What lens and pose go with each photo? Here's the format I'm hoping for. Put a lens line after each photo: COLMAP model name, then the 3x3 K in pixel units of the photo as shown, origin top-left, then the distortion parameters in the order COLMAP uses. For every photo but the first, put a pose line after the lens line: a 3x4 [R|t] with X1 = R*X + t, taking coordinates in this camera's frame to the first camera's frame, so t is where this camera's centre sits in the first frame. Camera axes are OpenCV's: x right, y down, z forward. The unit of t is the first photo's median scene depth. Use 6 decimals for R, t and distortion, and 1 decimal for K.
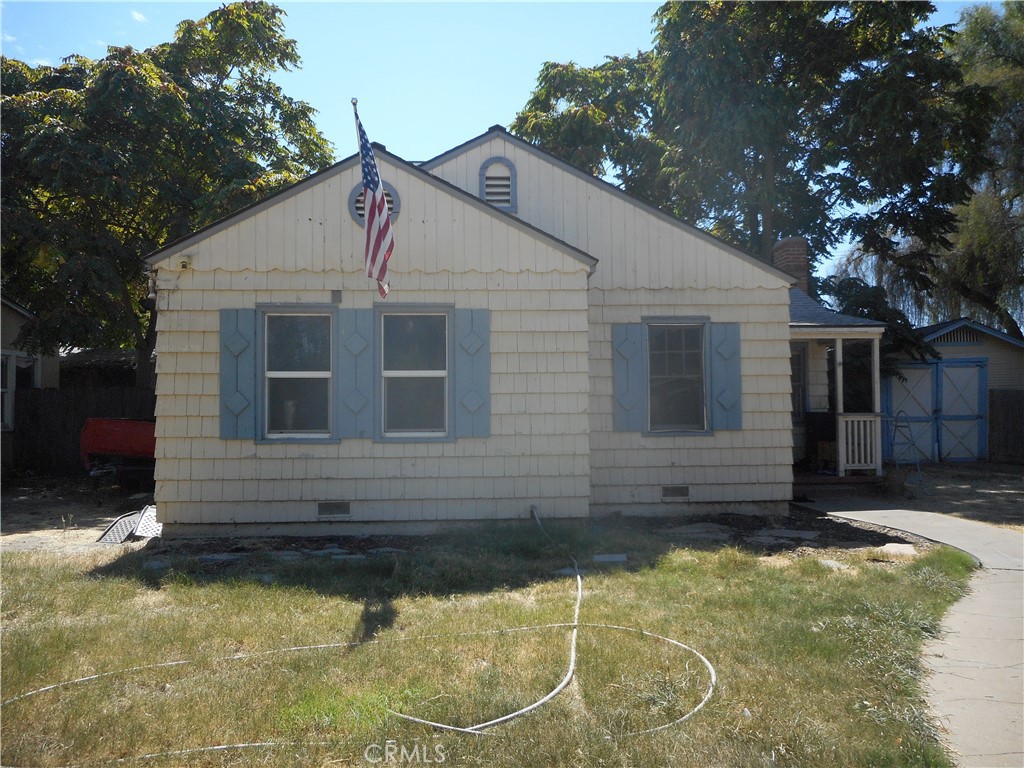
lens RADIAL K [[743.8, 0, 512.0], [0, 743.8, 384.0], [0, 0, 1]] dist [0.008764, 0.000328]
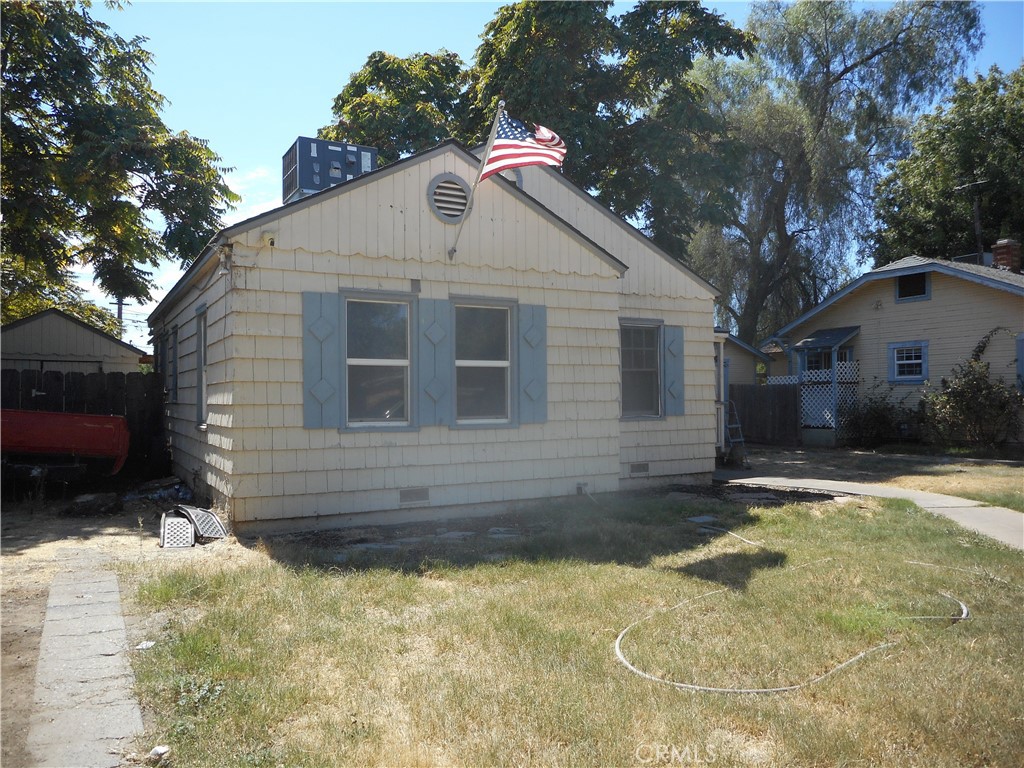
lens RADIAL K [[764.1, 0, 512.0], [0, 764.1, 384.0], [0, 0, 1]] dist [0.001651, 0.003228]
pose [[0.898800, 0.007229, 0.438300, -0.569153], [-0.011399, 0.999911, 0.006882, 0.007156], [-0.438212, -0.011182, 0.898802, 0.009340]]
